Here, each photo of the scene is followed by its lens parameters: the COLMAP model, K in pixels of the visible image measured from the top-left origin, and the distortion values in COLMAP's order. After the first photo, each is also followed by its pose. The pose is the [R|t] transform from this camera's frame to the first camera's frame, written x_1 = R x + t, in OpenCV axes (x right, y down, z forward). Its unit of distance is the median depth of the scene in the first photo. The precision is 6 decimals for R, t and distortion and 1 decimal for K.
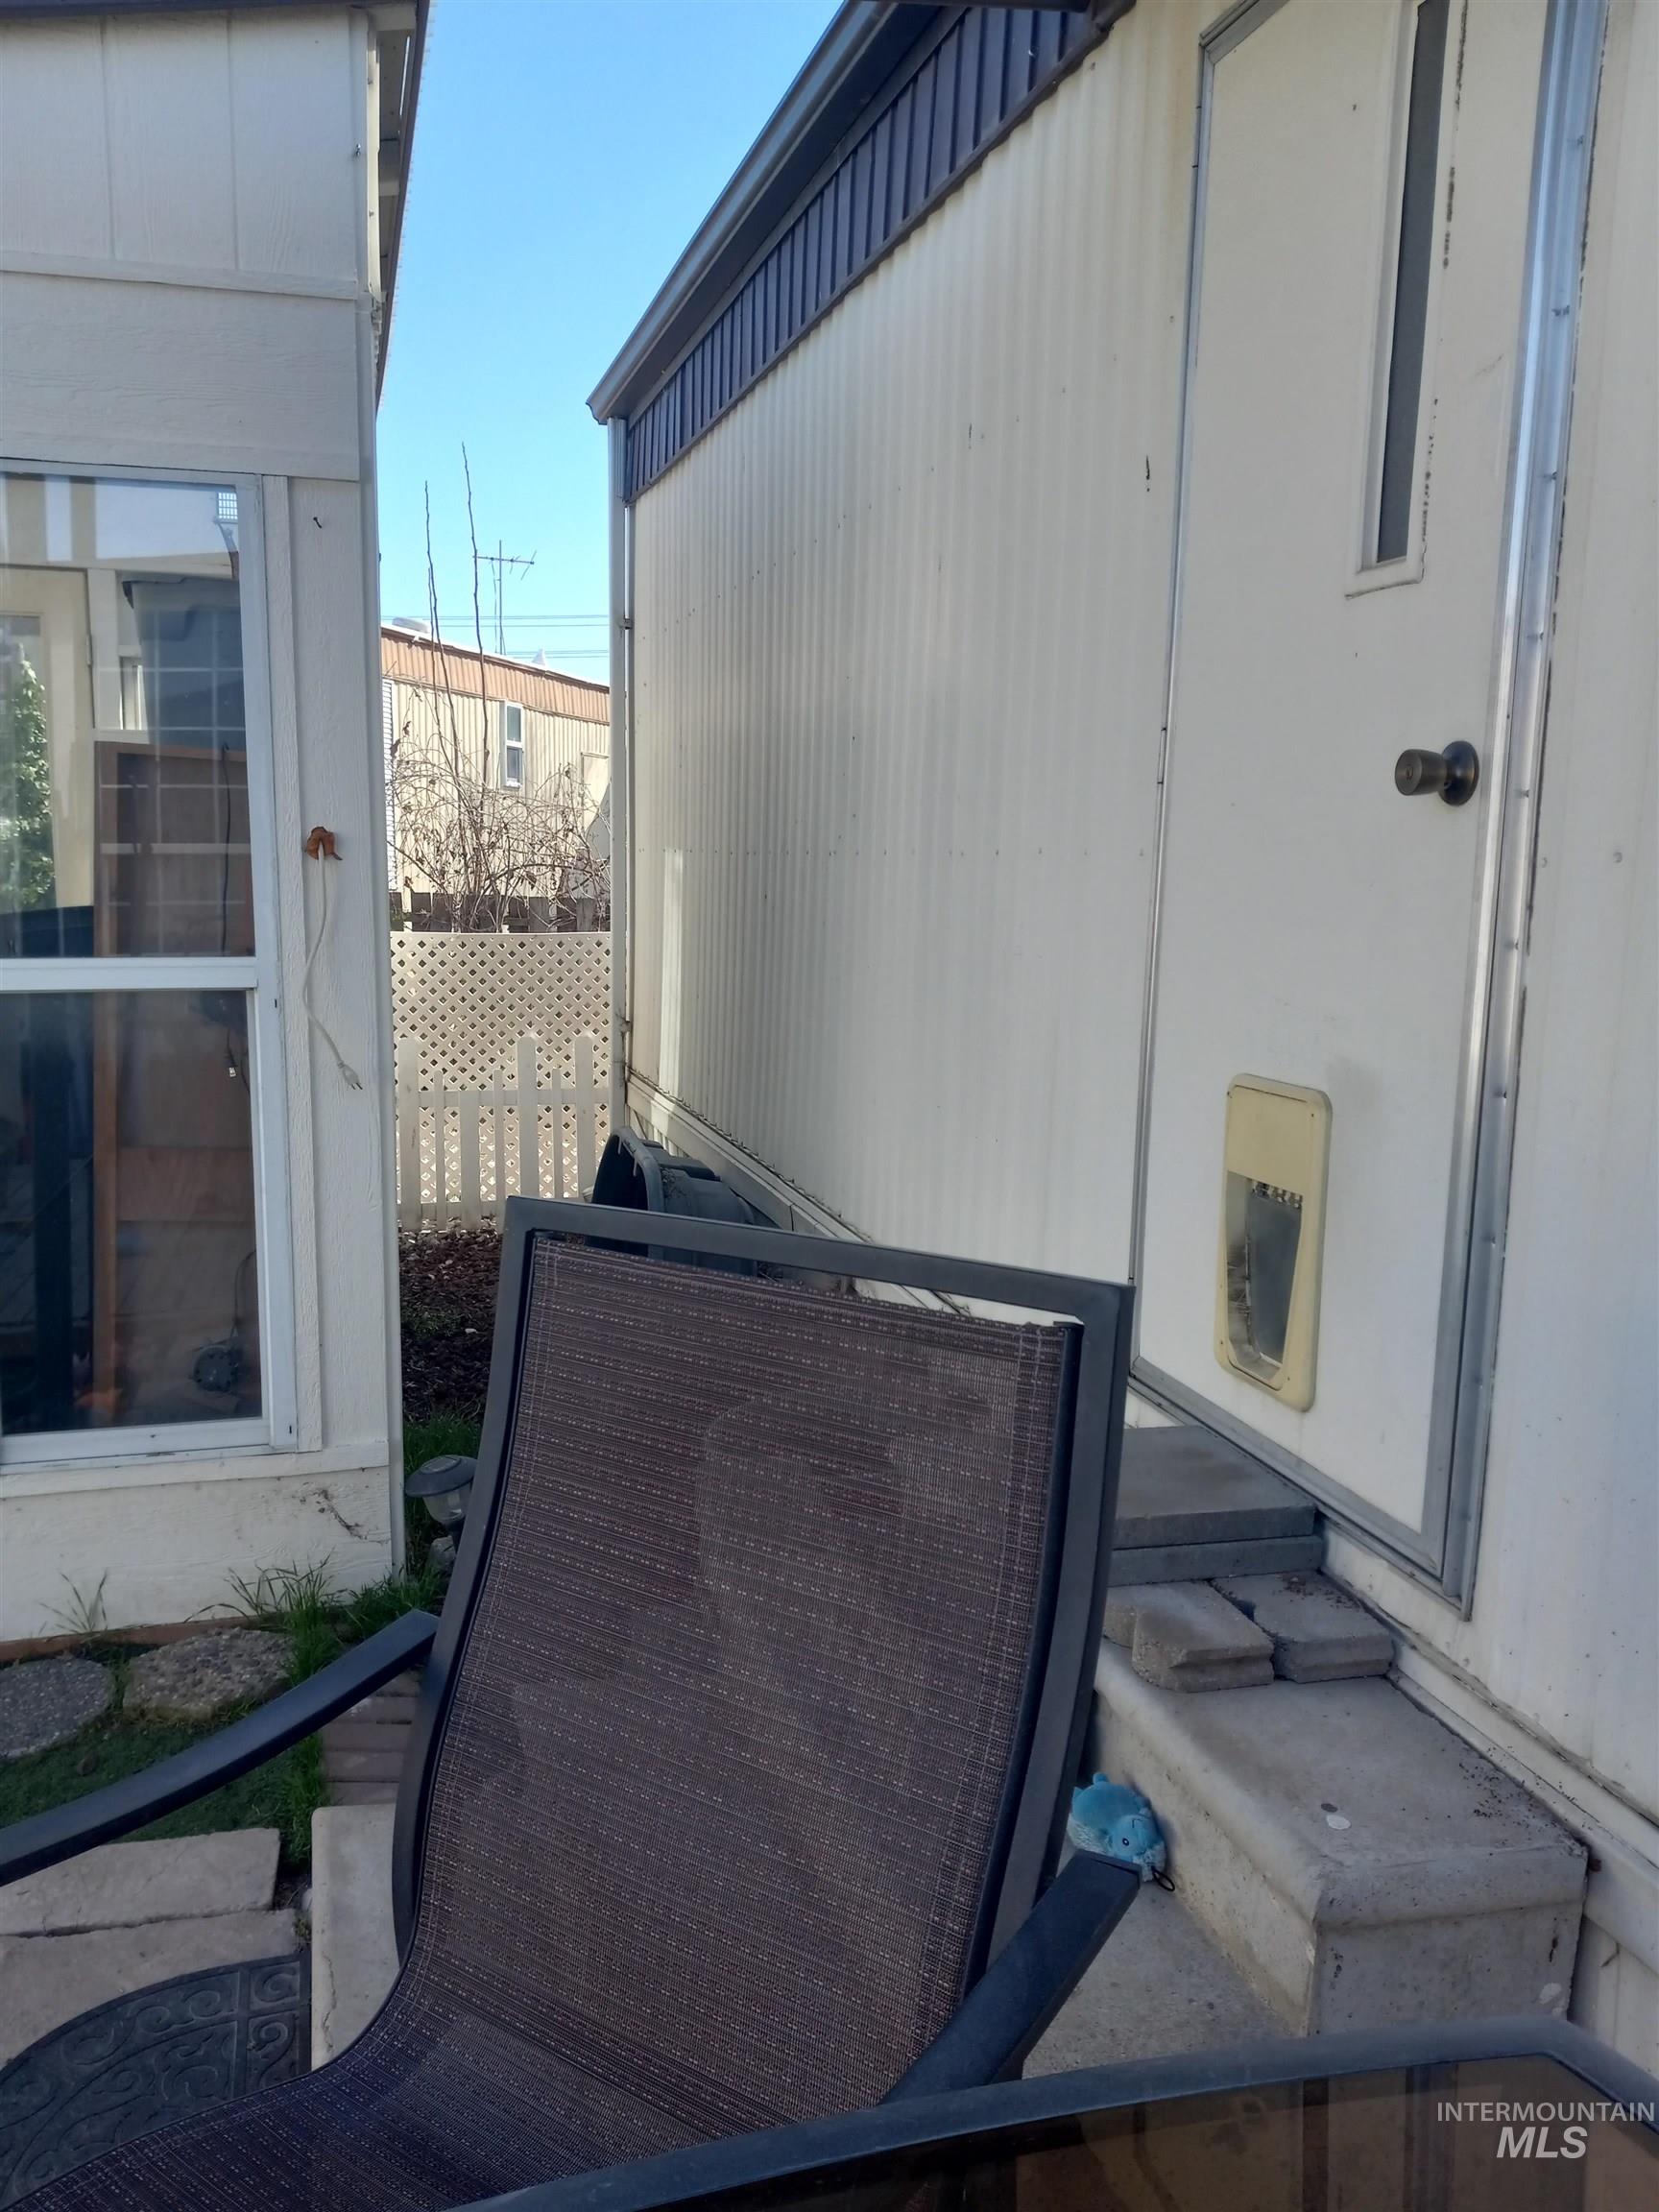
lens RADIAL K [[1781.6, 0, 826.8], [0, 1781.6, 1120.1], [0, 0, 1]] dist [0.004887, 0.002100]
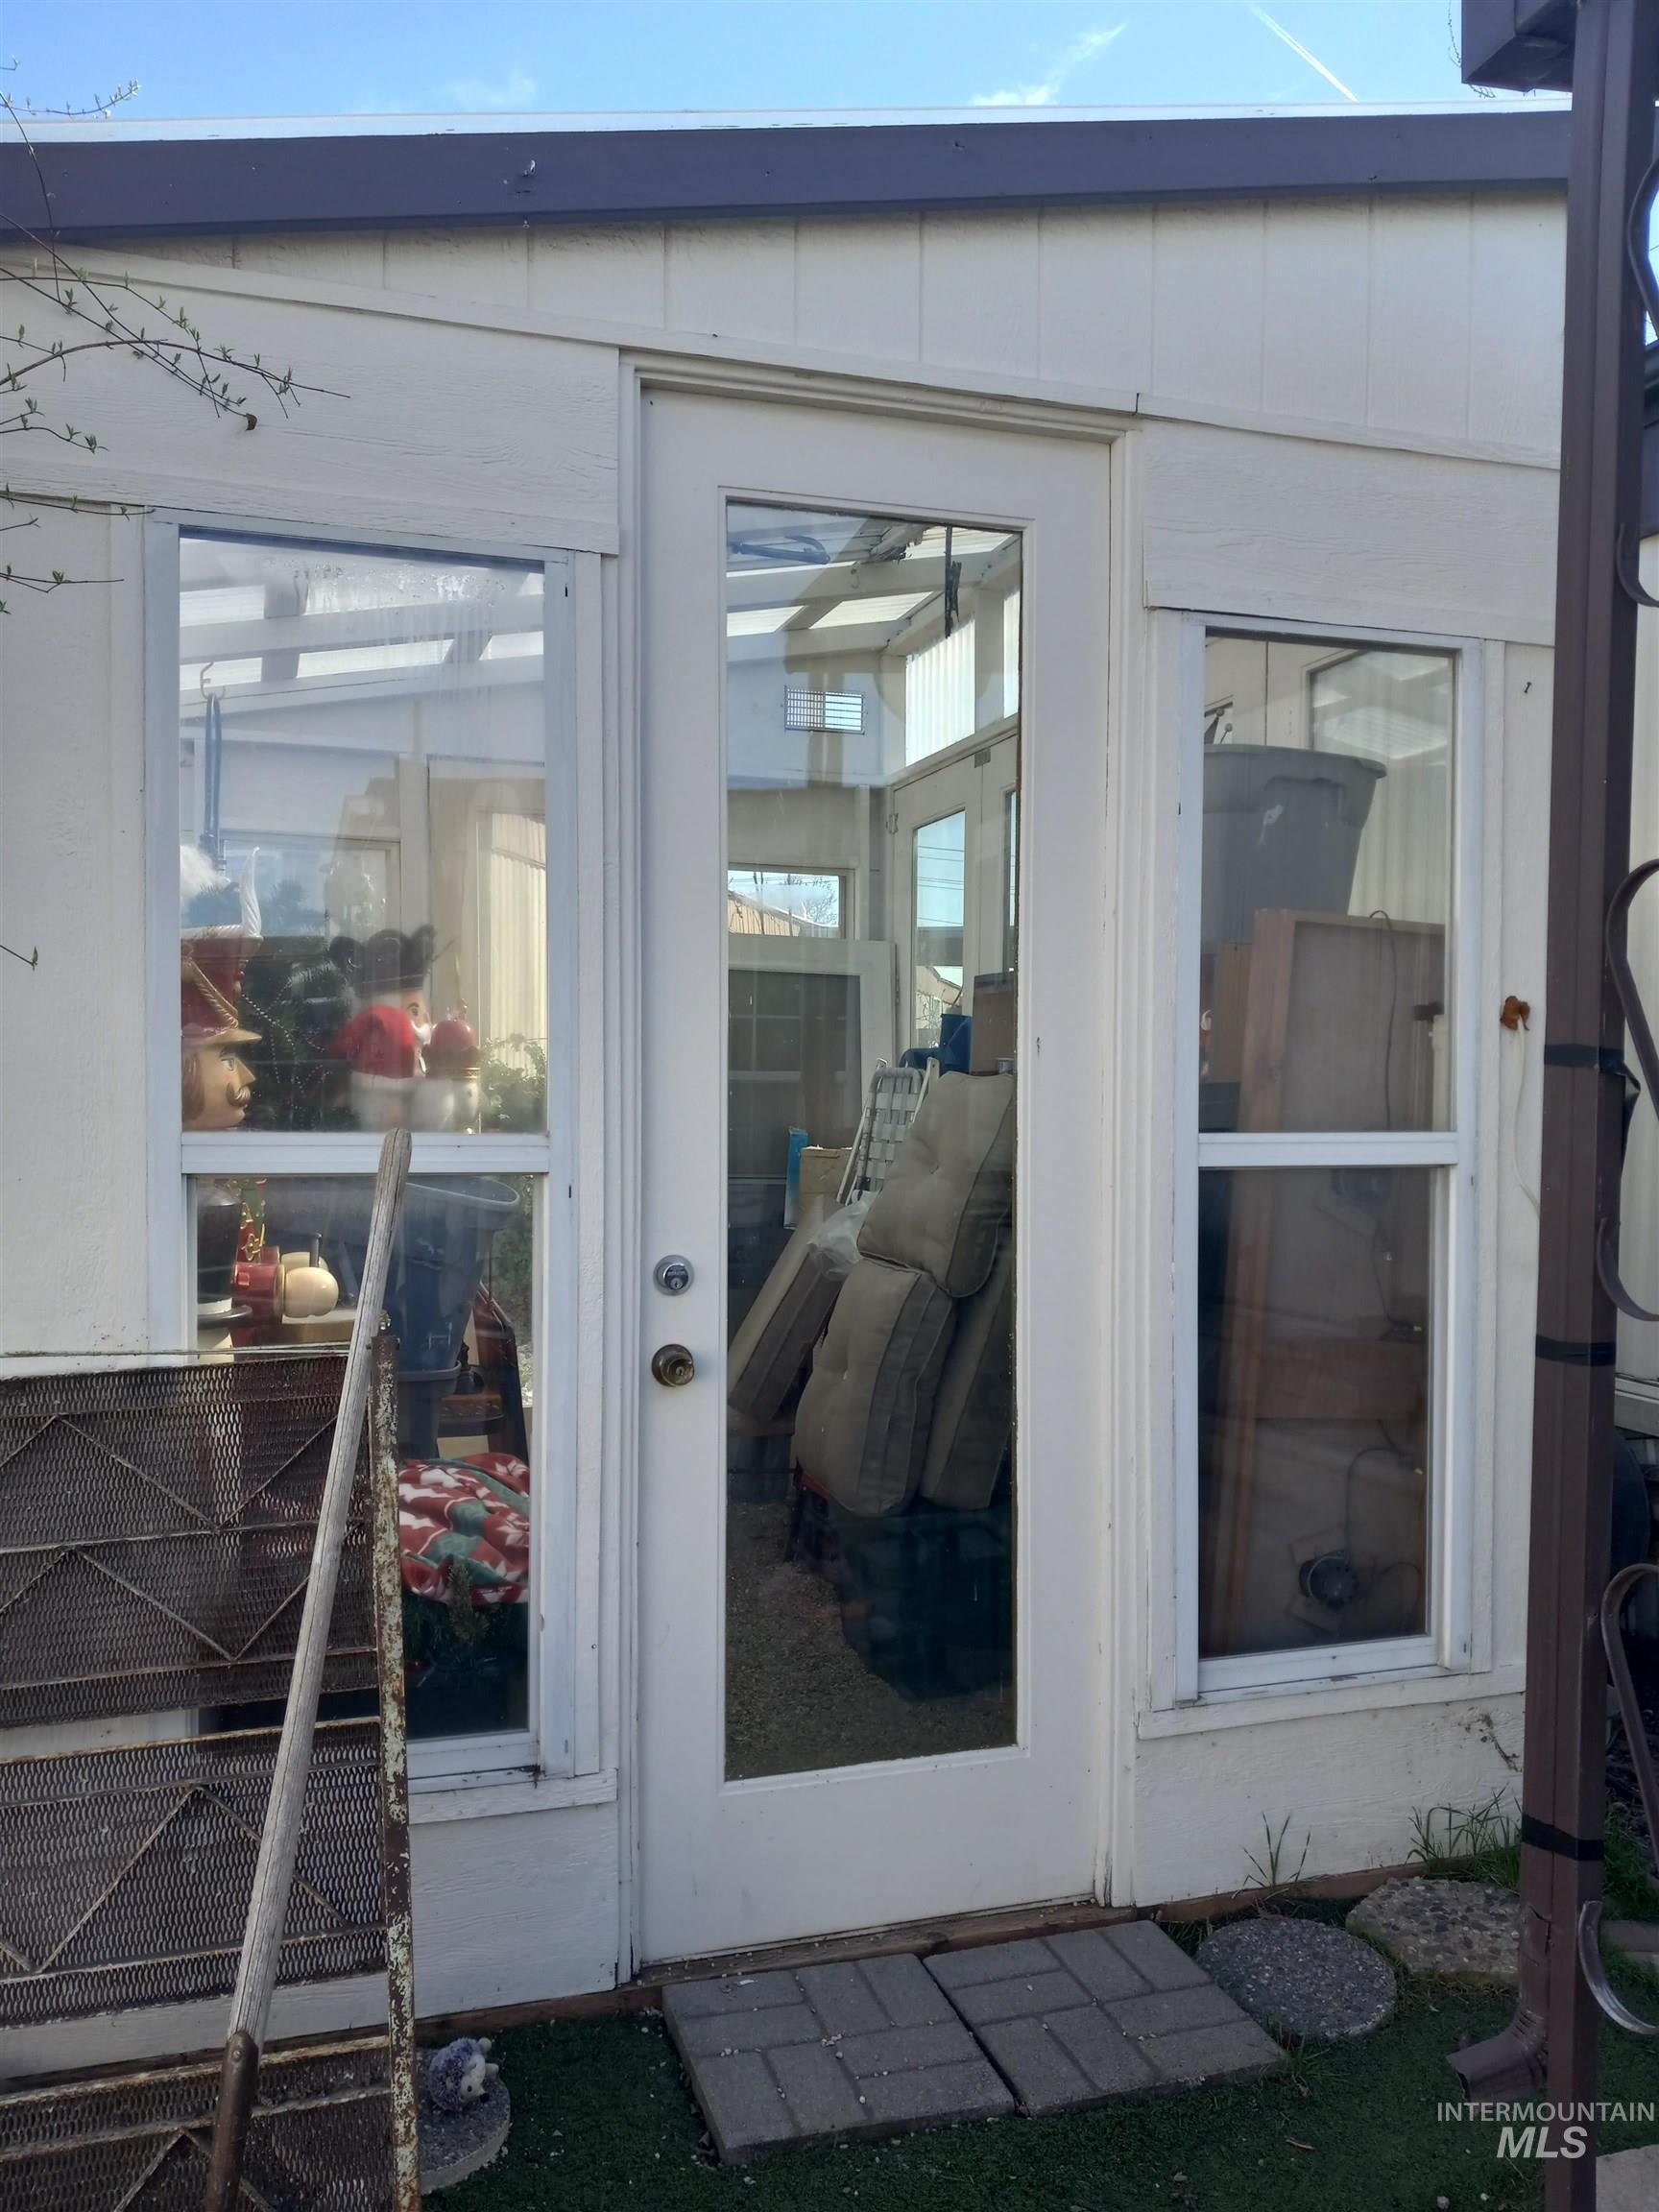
lens RADIAL K [[1781.6, 0, 828.2], [0, 1781.6, 1089.1], [0, 0, 1]] dist [0.004887, 0.002100]
pose [[0.998894, 0.000560, 0.047018, -0.677211], [0.005140, 0.992637, -0.121018, -0.001787], [-0.046739, 0.121126, 0.991536, 0.075485]]
